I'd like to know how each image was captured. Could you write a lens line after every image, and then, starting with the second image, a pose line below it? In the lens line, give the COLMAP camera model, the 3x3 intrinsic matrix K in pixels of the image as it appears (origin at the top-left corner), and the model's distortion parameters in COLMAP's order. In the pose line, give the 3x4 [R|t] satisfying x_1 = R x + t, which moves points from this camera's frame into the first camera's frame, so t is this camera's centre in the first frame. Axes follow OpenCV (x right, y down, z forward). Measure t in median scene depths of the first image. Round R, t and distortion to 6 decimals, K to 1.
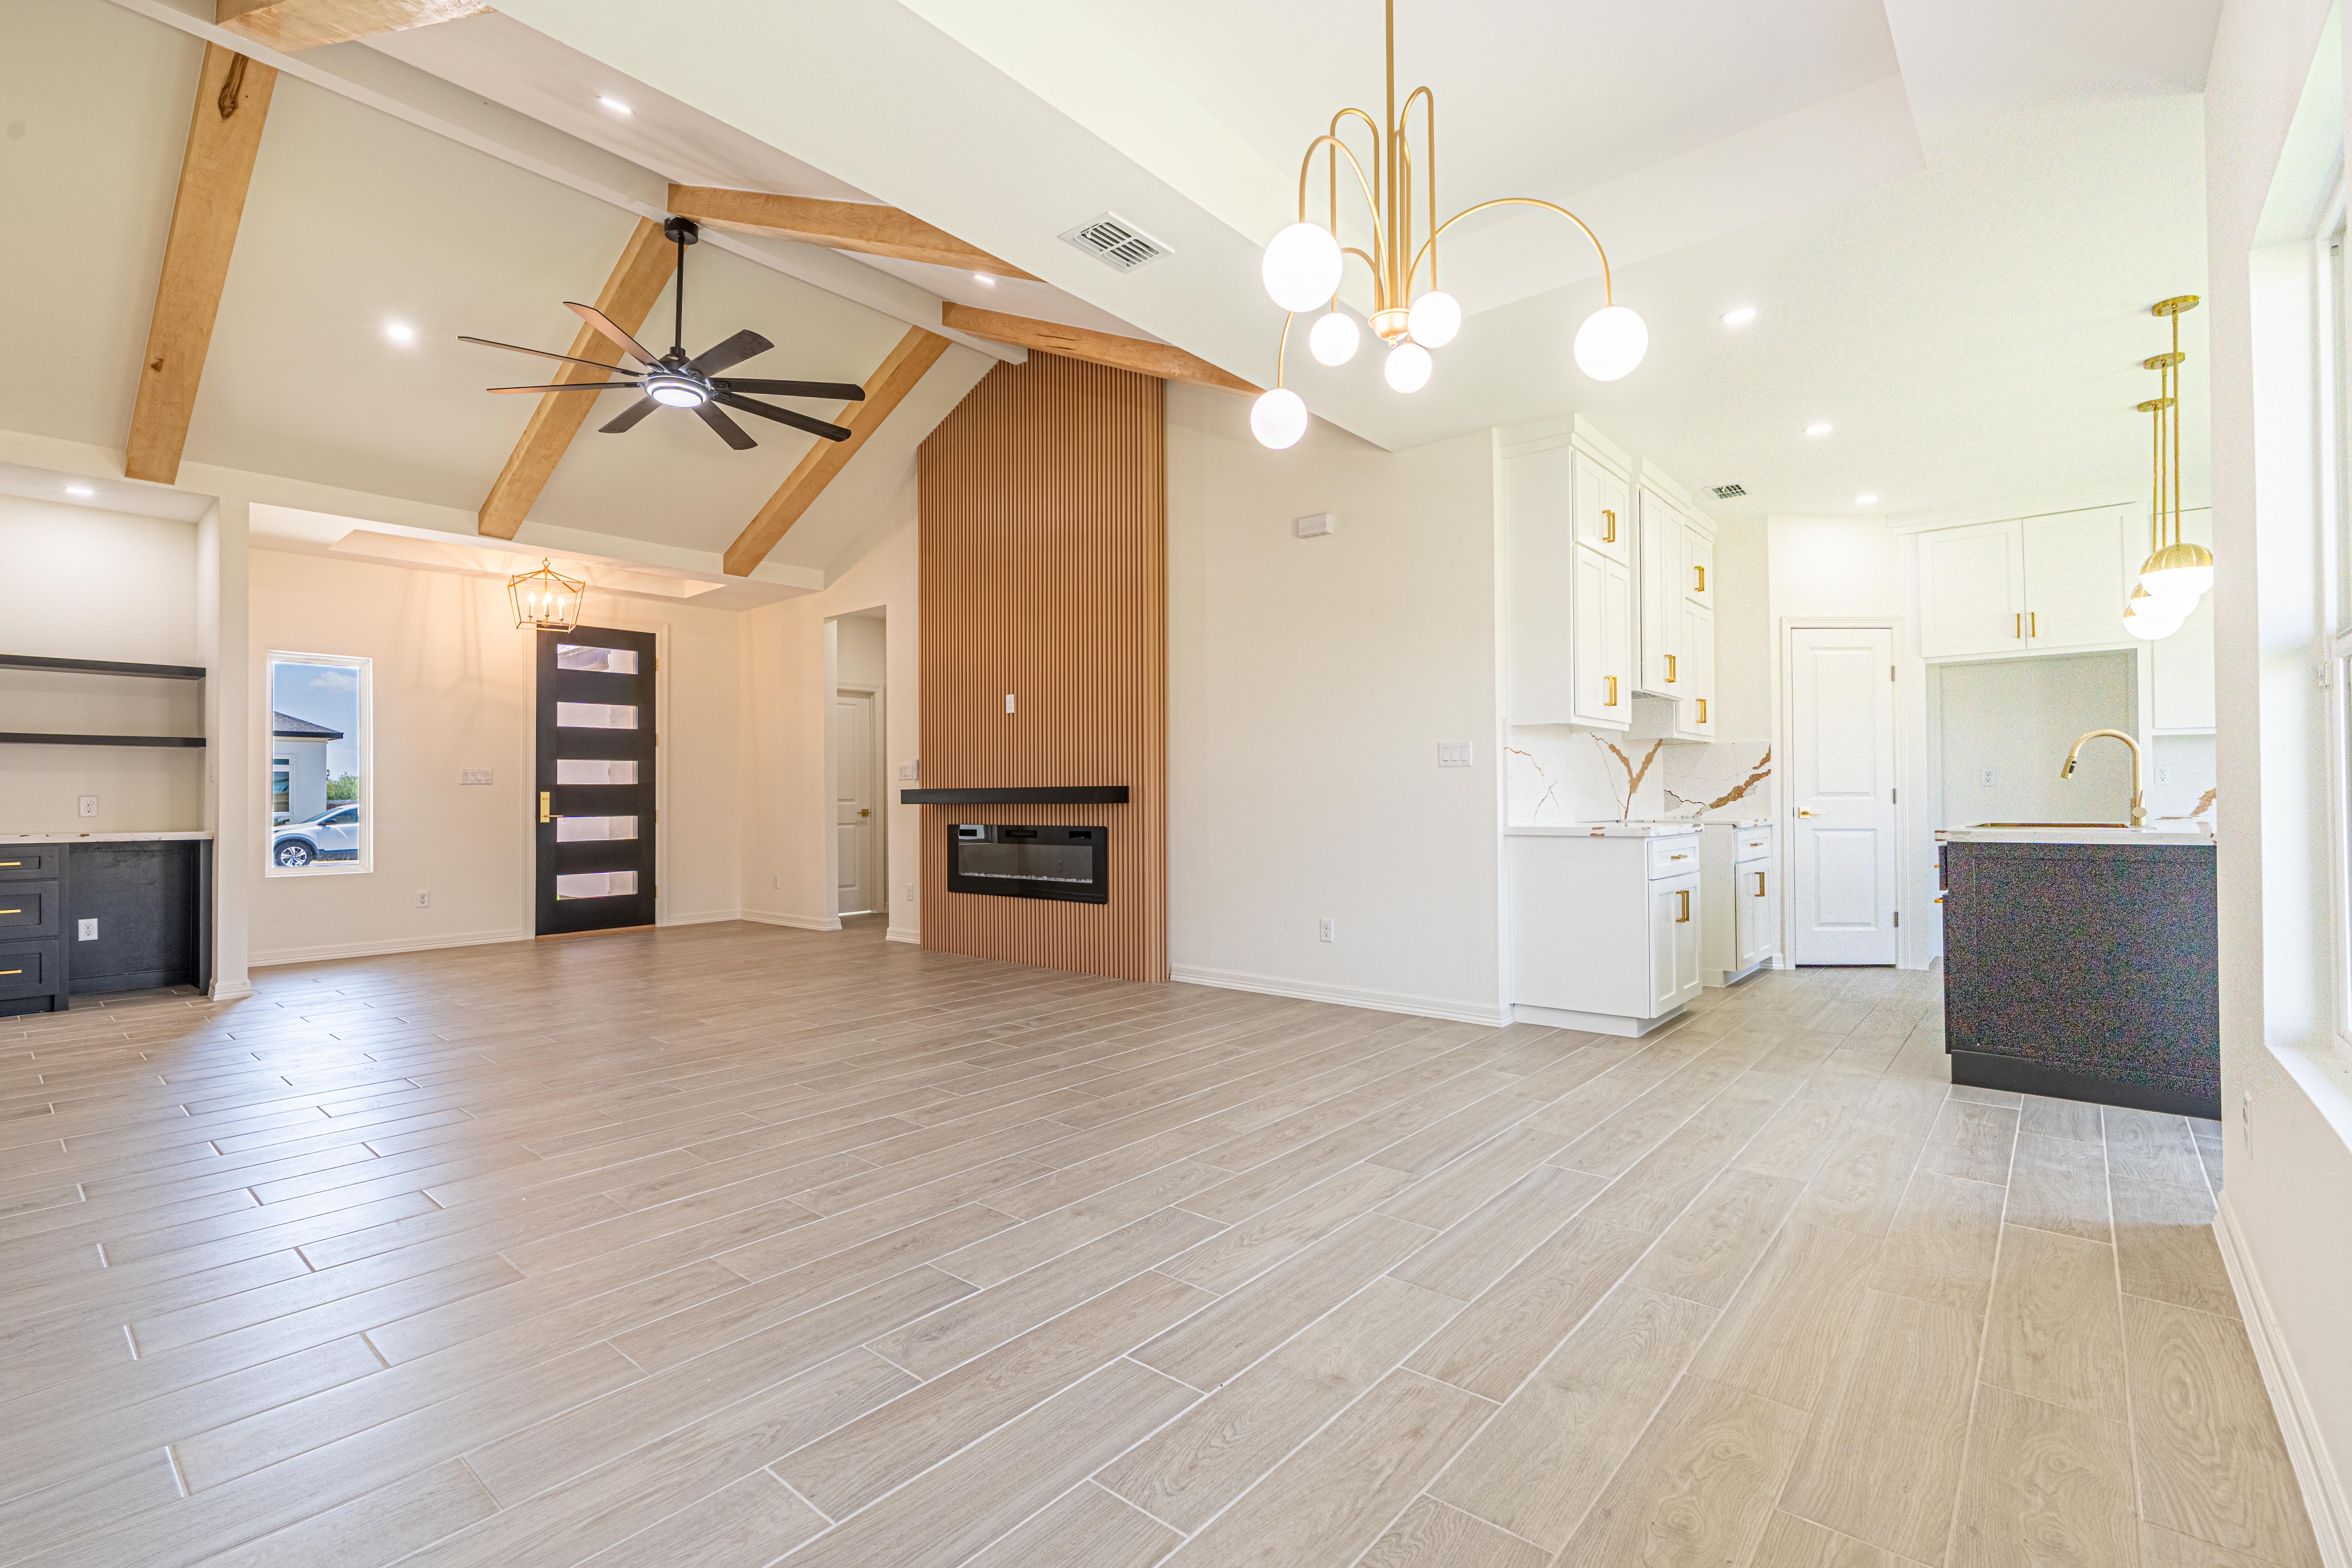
lens RADIAL K [[1049.7, 0, 1175.0], [0, 1049.7, 794.1], [0, 0, 1]] dist [-0.000172, -0.000104]
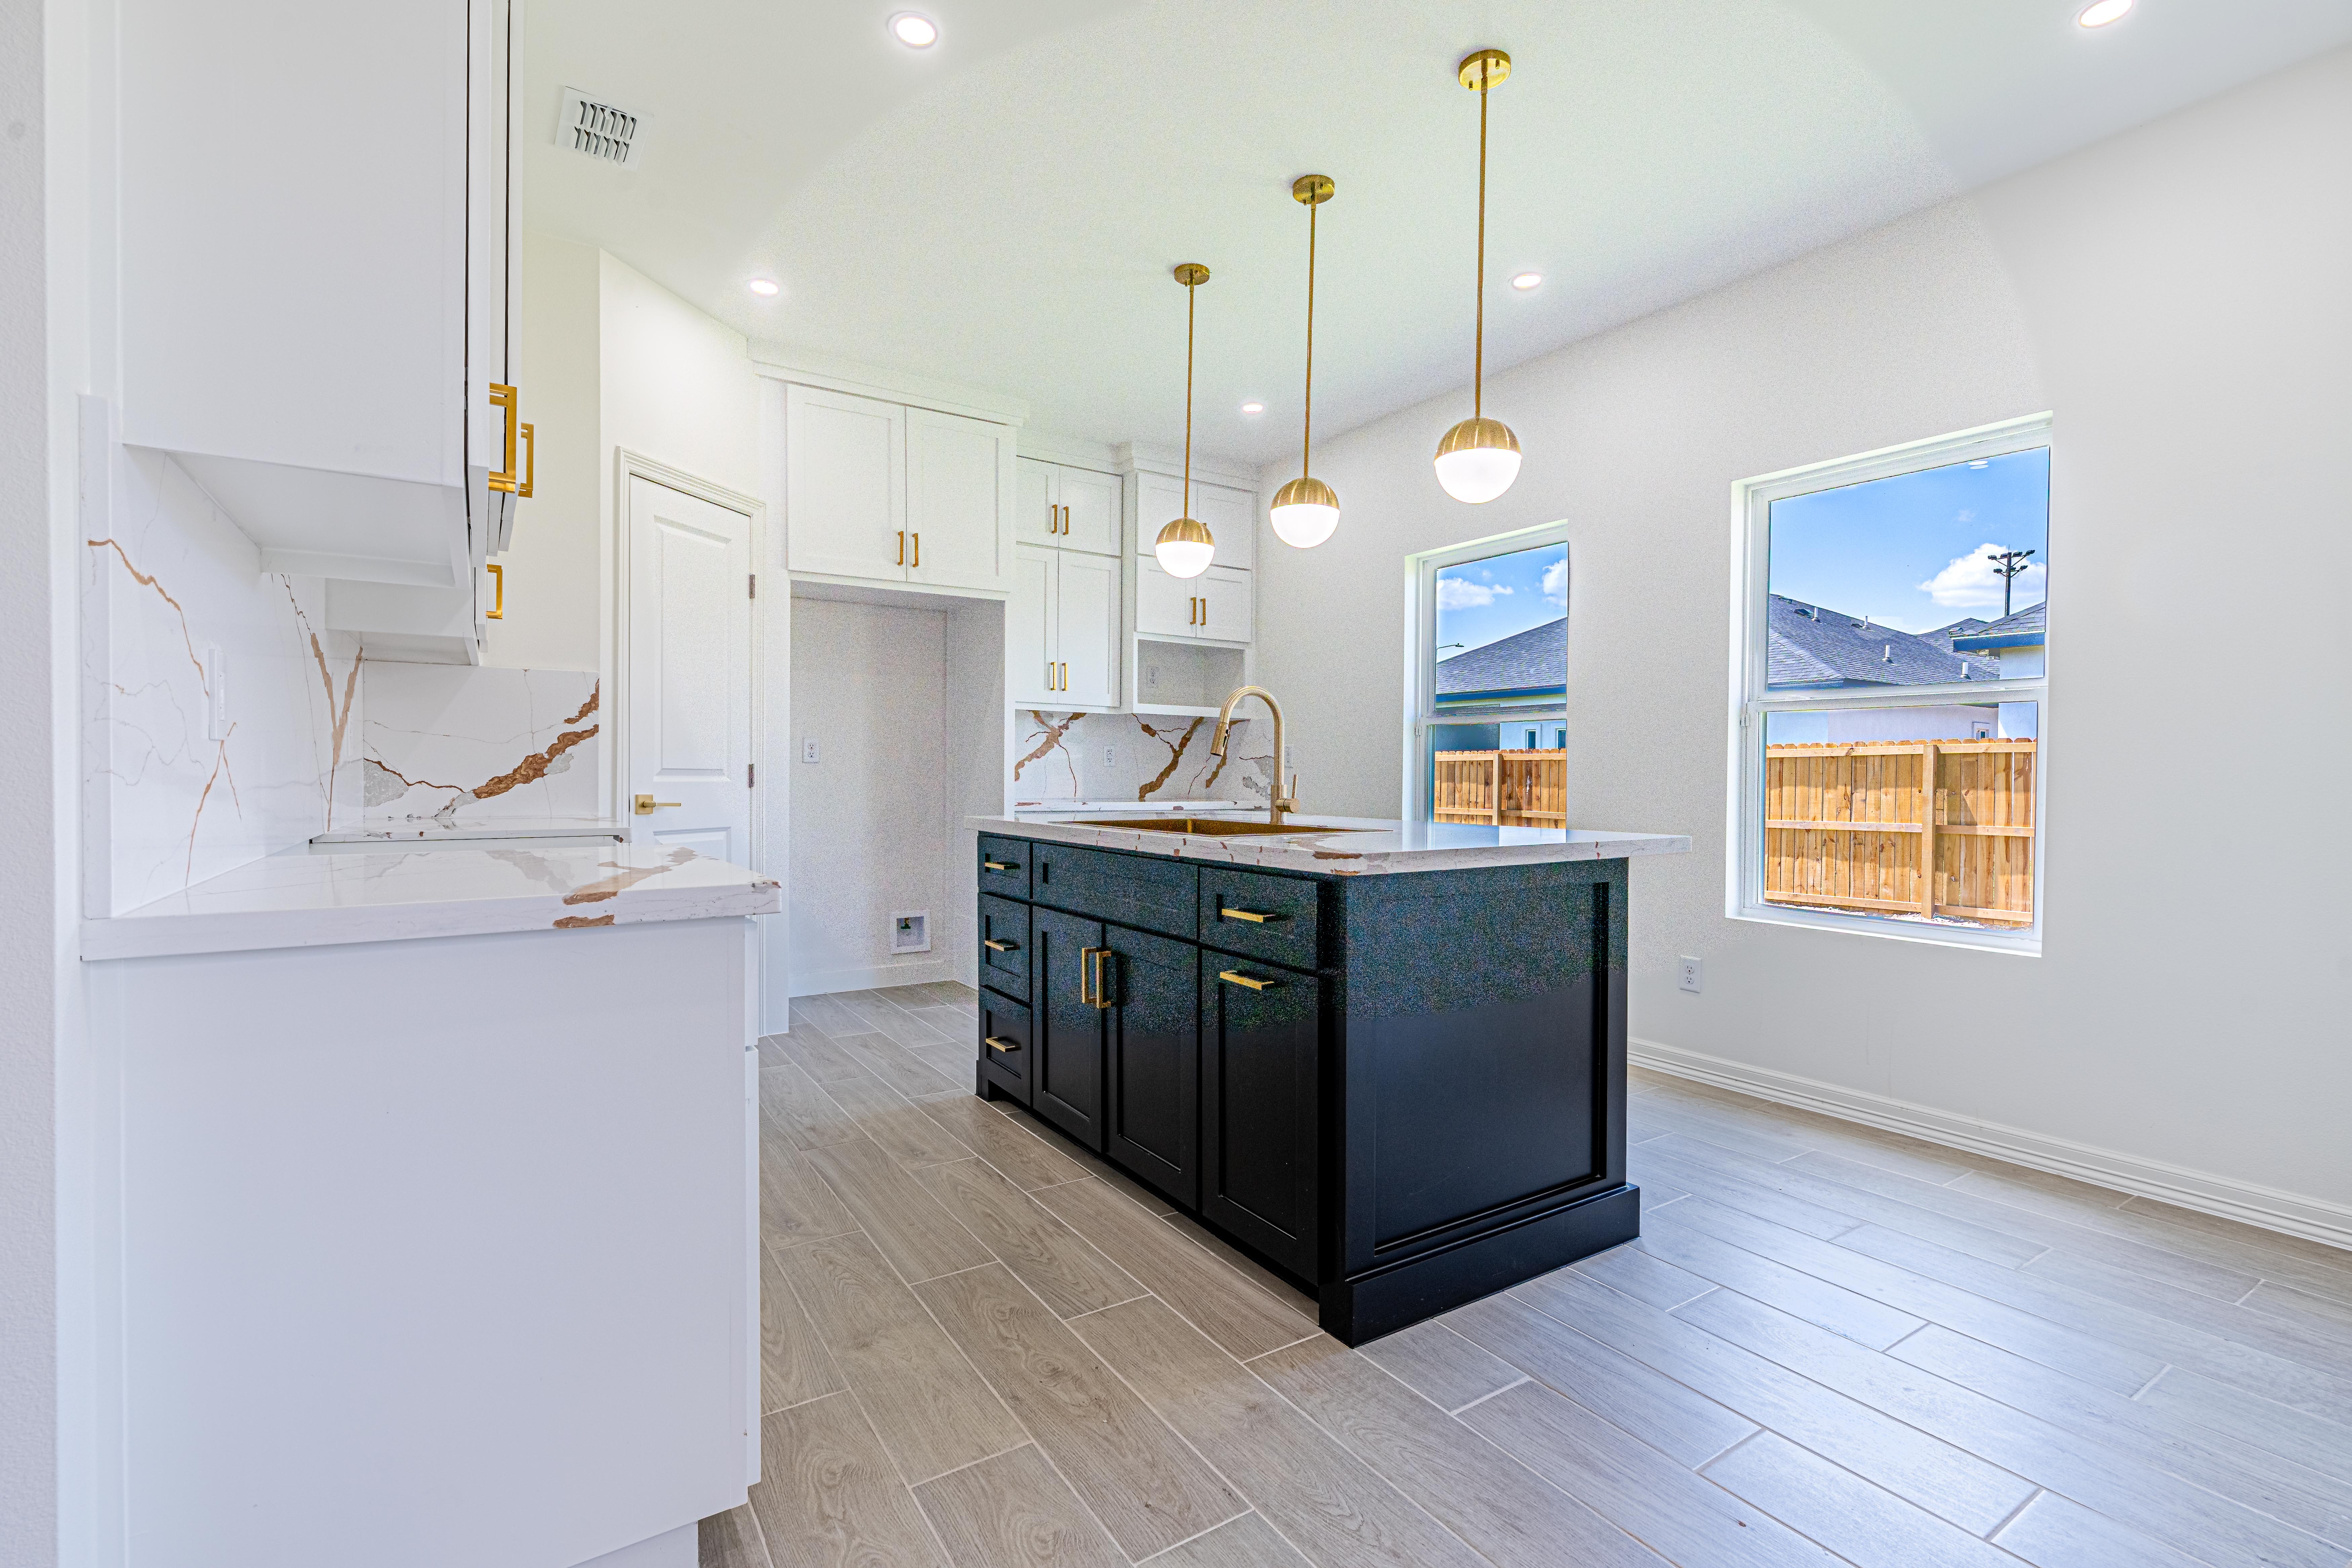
lens RADIAL K [[1049.7, 0, 1176.5], [0, 1049.7, 794.3], [0, 0, 1]] dist [-0.000172, -0.000104]
pose [[0.280508, -0.010978, 0.959789, 0.133567], [-0.012256, 0.999812, 0.015018, 0.000215], [-0.959774, -0.015975, 0.280320, 0.563785]]
